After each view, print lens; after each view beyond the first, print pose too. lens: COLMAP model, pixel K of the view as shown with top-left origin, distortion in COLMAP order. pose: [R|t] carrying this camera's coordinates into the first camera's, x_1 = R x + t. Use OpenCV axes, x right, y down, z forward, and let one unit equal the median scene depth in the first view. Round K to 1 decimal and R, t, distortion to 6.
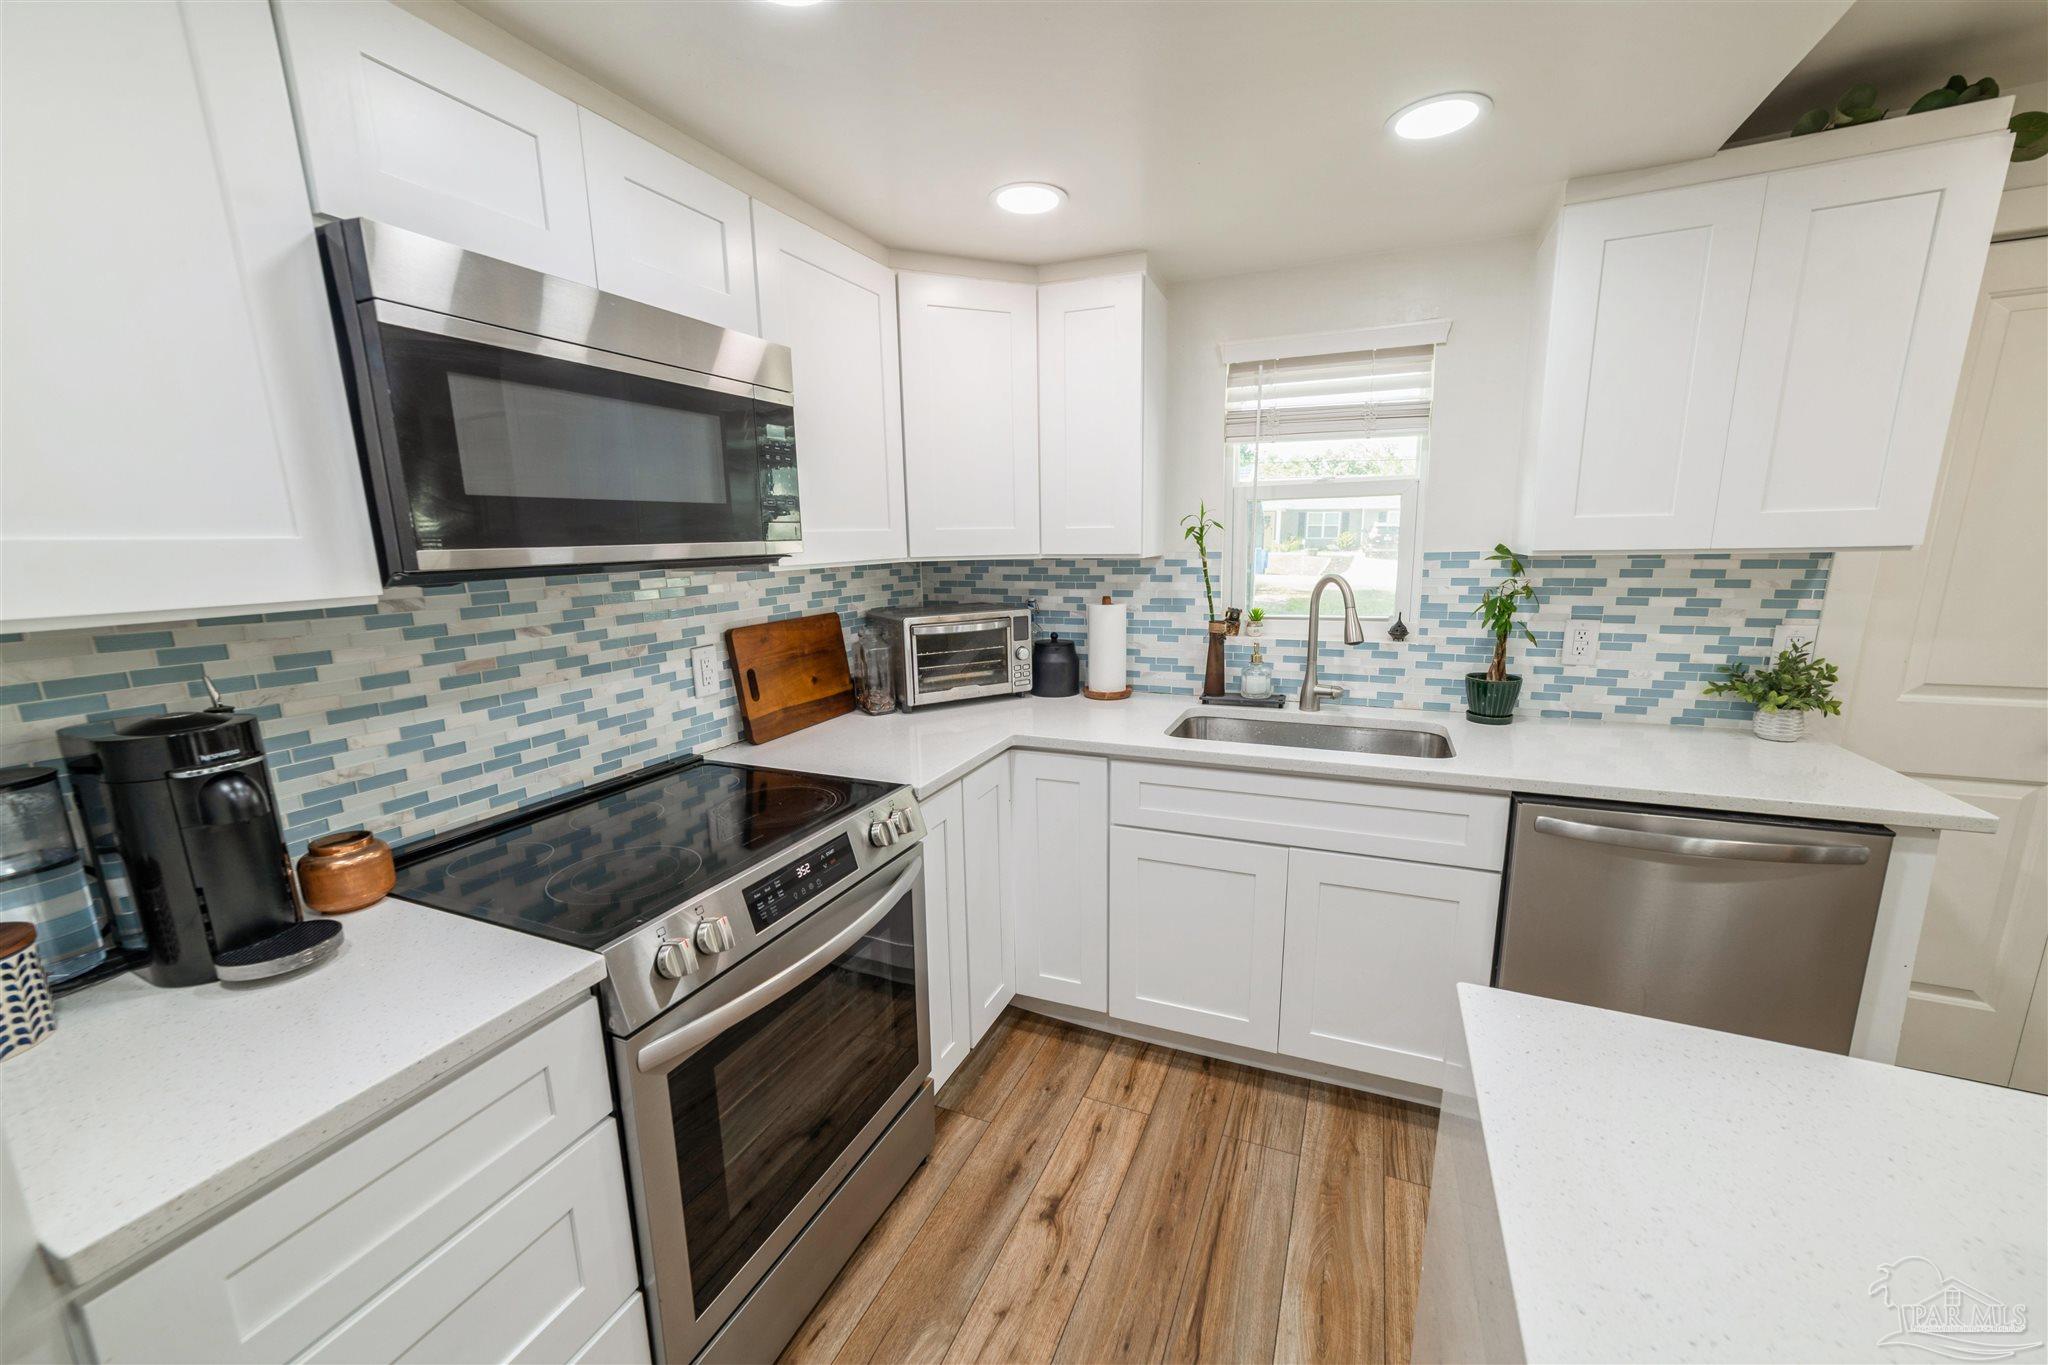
lens RADIAL K [[786.7, 0, 1029.5], [0, 786.7, 697.0], [0, 0, 1]] dist [-0.013416, 0.000053]
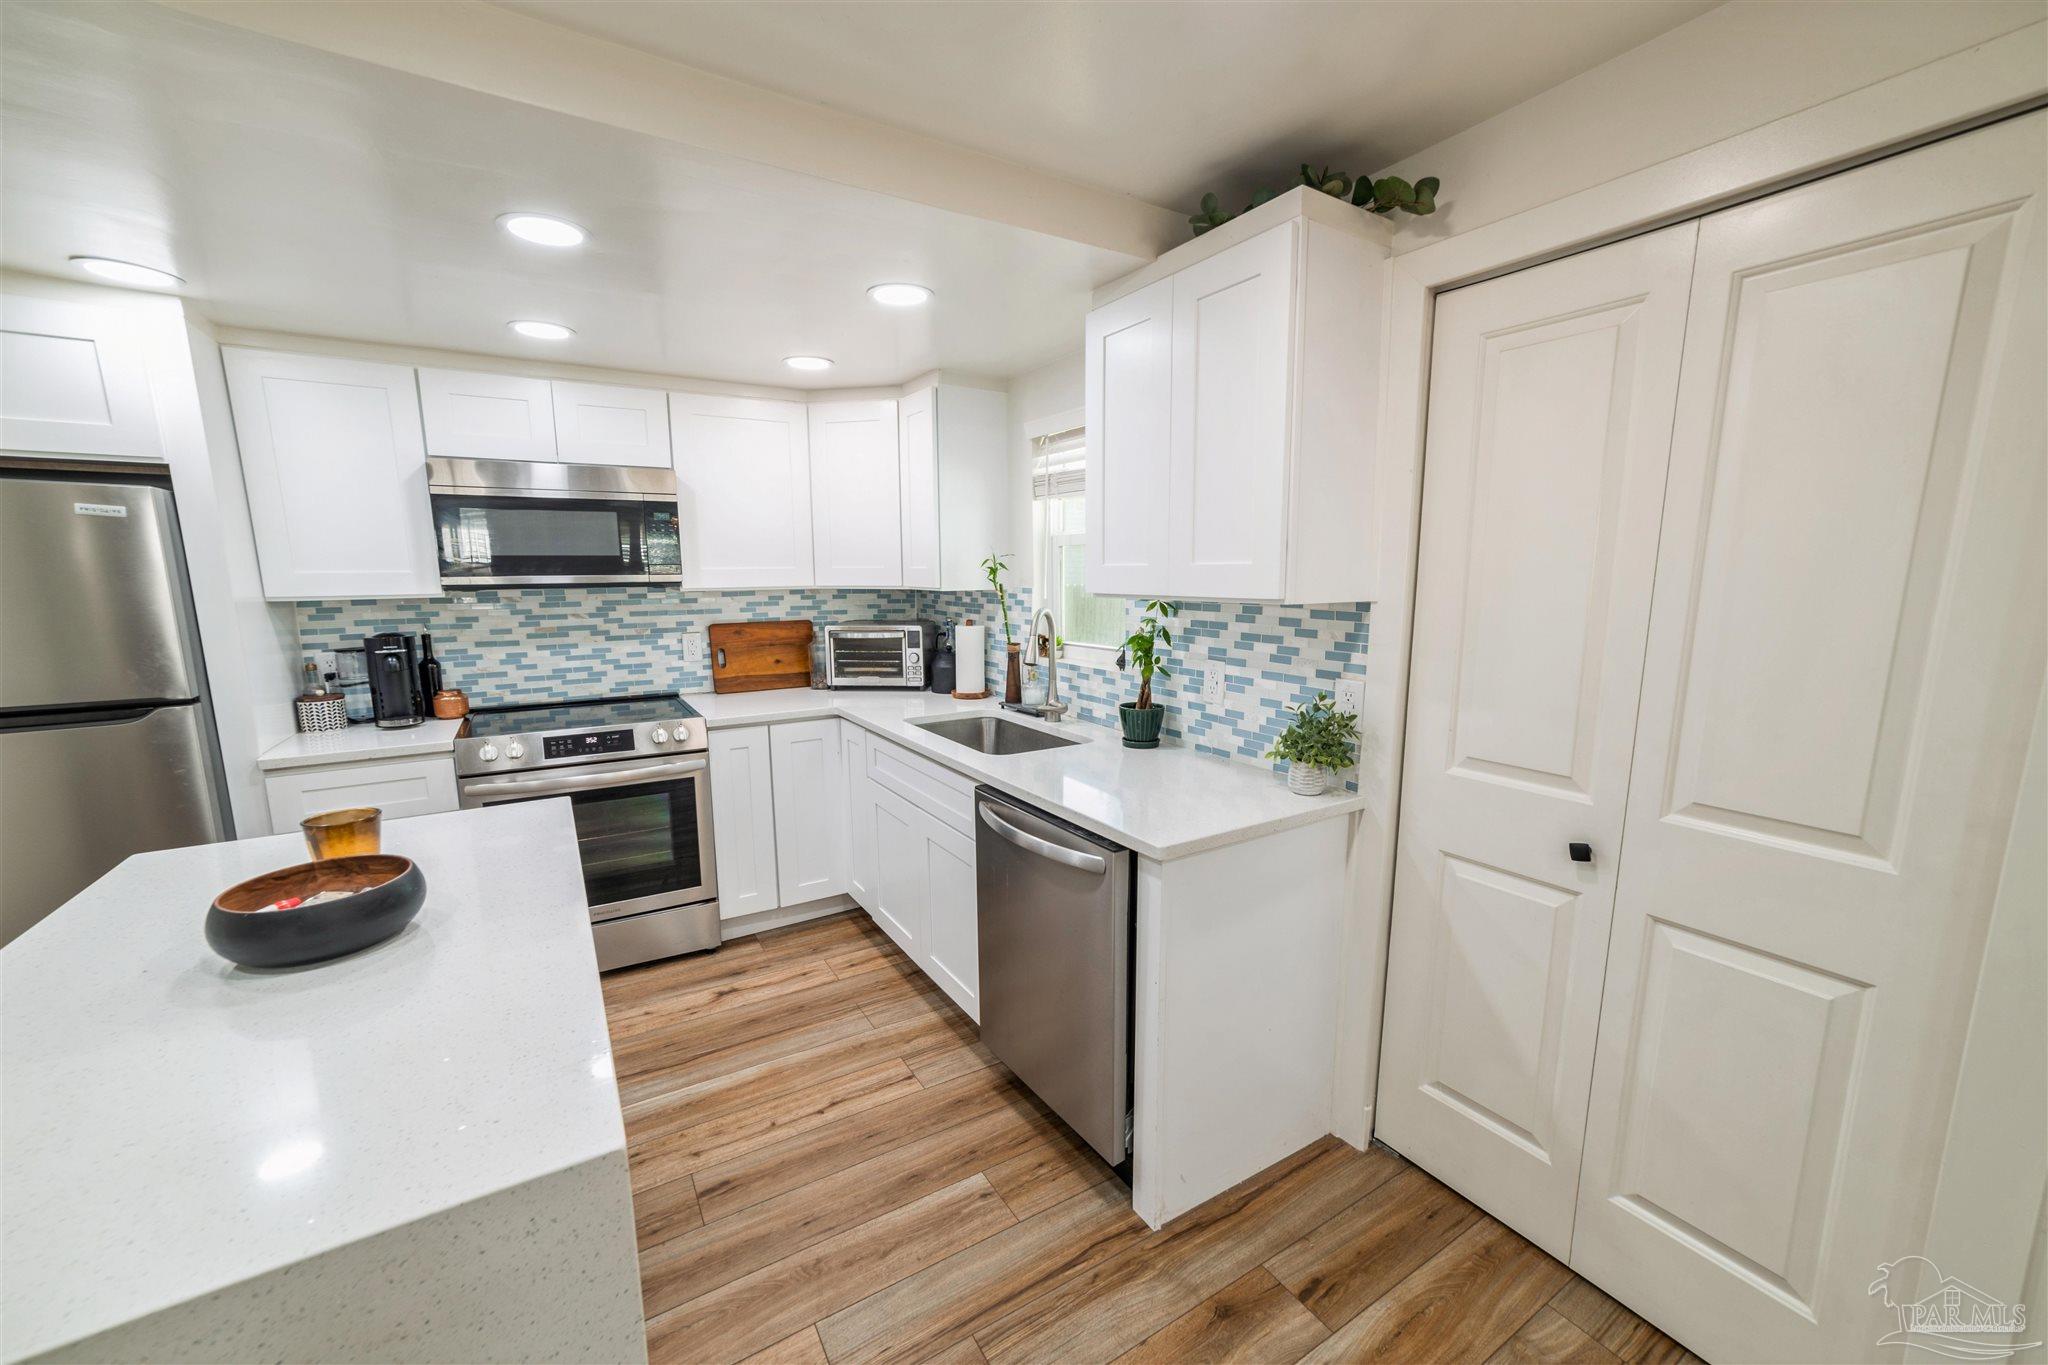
lens RADIAL K [[786.7, 0, 1024.0], [0, 786.7, 692.5], [0, 0, 1]] dist [-0.013416, 0.000053]
pose [[0.818993, 0.104345, -0.564237, 1.199899], [-0.125719, 0.992065, 0.000982, -0.027016], [0.559862, 0.070131, 0.825613, -0.022709]]
